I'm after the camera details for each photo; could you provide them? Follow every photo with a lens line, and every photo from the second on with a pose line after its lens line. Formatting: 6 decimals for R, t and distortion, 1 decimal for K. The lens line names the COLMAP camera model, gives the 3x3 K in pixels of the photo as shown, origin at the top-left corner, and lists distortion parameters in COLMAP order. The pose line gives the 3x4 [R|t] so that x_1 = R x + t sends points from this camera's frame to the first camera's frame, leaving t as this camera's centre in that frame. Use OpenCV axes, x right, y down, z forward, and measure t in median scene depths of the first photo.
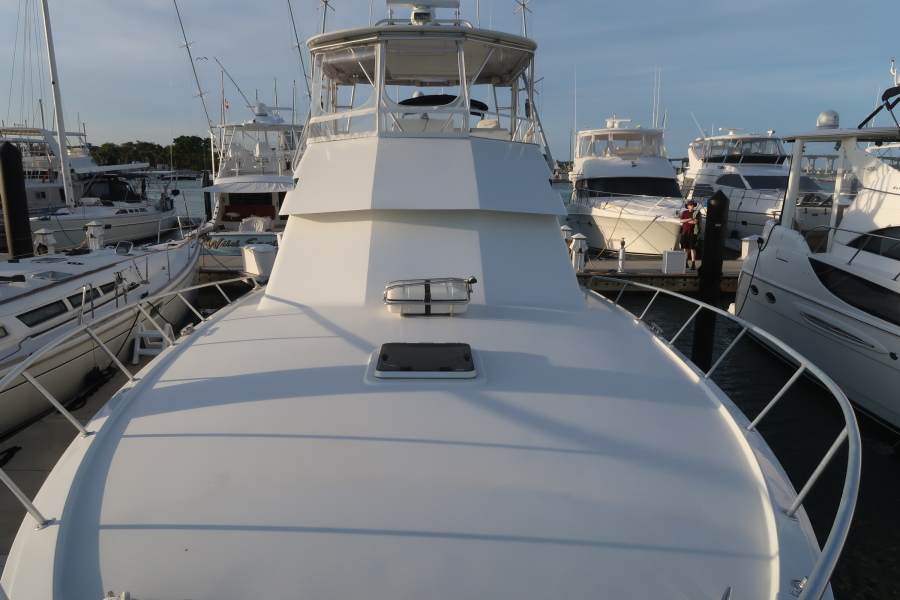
lens RADIAL K [[612.5, 0, 450.0], [0, 612.5, 300.0], [0, 0, 1]] dist [-0.013800, -0.004171]
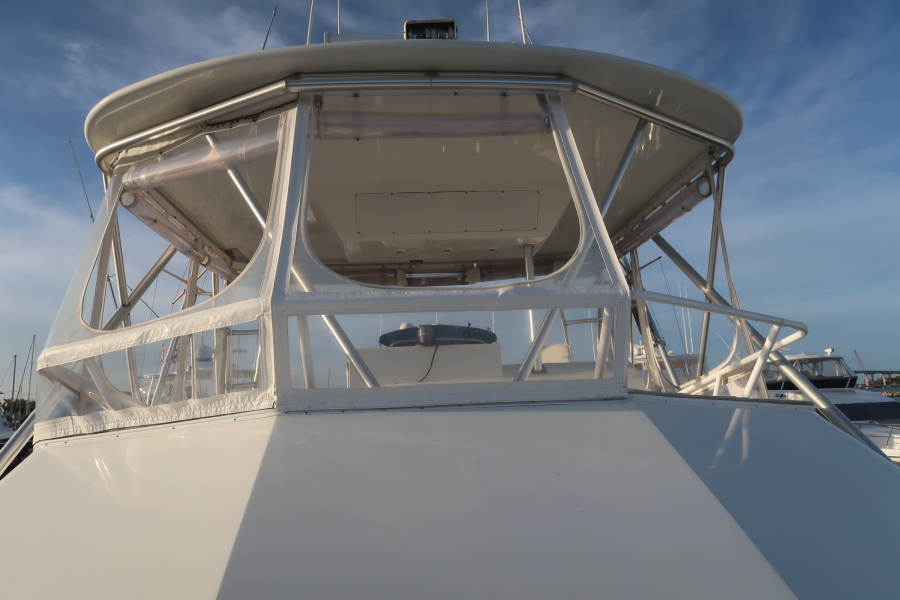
lens RADIAL K [[612.5, 0, 450.0], [0, 612.5, 300.0], [0, 0, 1]] dist [-0.013800, -0.004171]
pose [[0.998490, -0.045679, 0.030501, -0.050648], [0.053744, 0.927124, -0.370882, -0.209364], [-0.011337, 0.371961, 0.928179, 0.739202]]
